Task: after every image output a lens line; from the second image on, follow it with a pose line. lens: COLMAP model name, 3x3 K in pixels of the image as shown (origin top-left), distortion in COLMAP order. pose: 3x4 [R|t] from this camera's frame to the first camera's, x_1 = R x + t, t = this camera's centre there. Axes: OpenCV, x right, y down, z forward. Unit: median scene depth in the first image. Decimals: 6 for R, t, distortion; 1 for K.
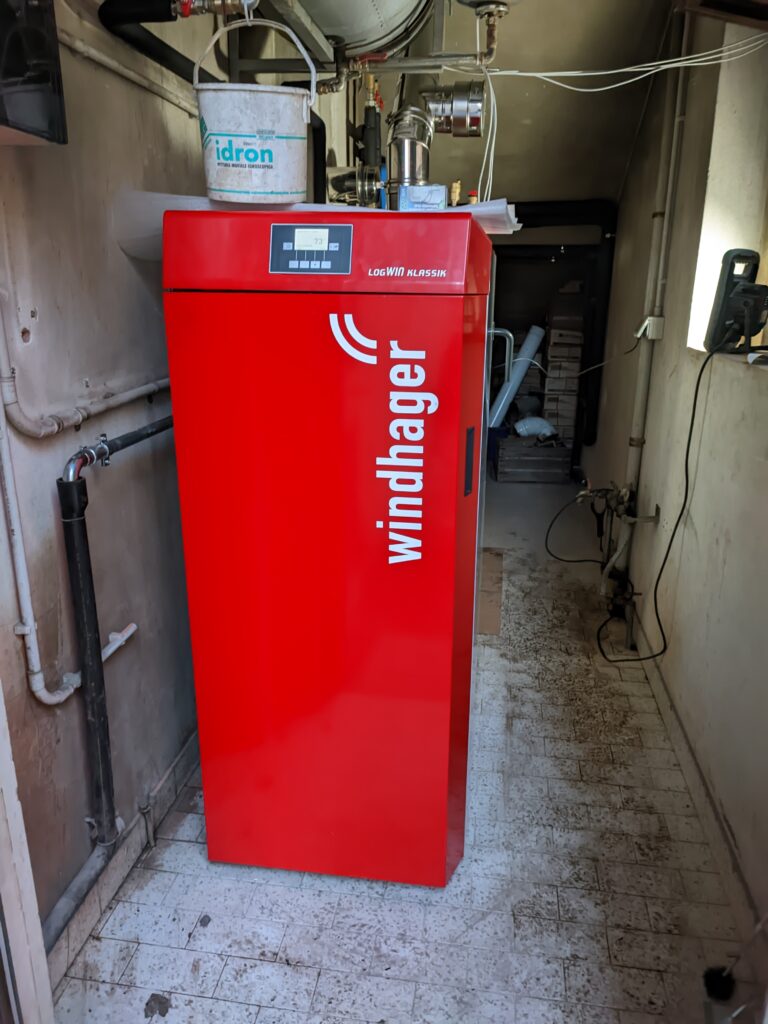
lens RADIAL K [[743.4, 0, 384.0], [0, 743.4, 512.0], [0, 0, 1]] dist [0.026659, -0.048391]
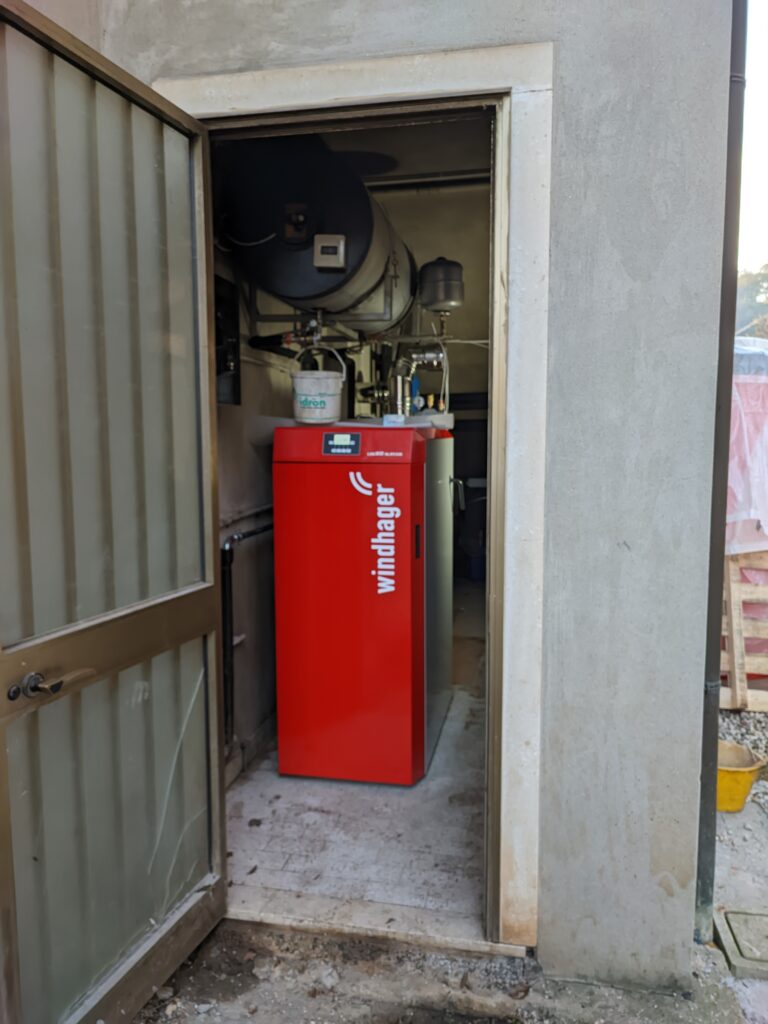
lens RADIAL K [[743.4, 0, 384.0], [0, 743.4, 512.0], [0, 0, 1]] dist [0.026659, -0.048391]
pose [[0.998611, -0.003842, -0.052553, 0.129209], [-0.006658, 0.980143, -0.198179, 0.255308], [0.052271, 0.198254, 0.978756, -1.007898]]
